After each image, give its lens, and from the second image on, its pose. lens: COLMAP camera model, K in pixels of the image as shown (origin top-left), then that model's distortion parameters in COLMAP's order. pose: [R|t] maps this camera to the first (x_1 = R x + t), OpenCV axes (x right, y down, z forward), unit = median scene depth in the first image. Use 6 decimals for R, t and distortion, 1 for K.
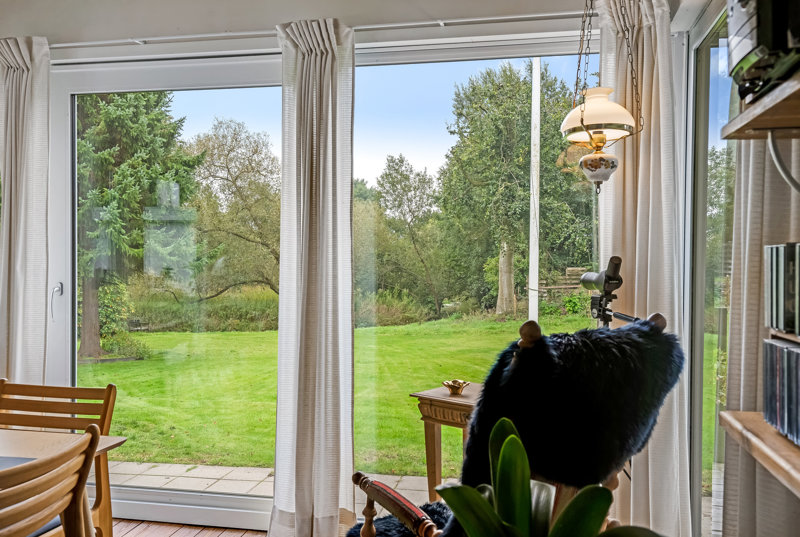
lens RADIAL K [[679.2, 0, 400.0], [0, 679.2, 268.5], [0, 0, 1]] dist [0.005864, 0.006295]
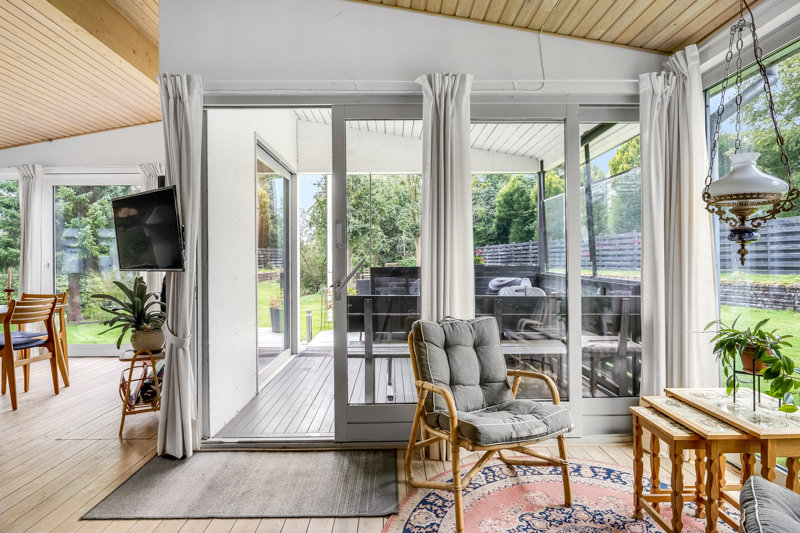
lens RADIAL K [[436.7, 0, 400.0], [0, 436.7, 266.5], [0, 0, 1]] dist [-0.029451, 0.000316]
pose [[0.977240, -0.013768, 0.211690, 0.092616], [0.014123, 0.999900, -0.000165, 0.011707], [-0.211667, 0.003151, 0.977337, -0.173723]]
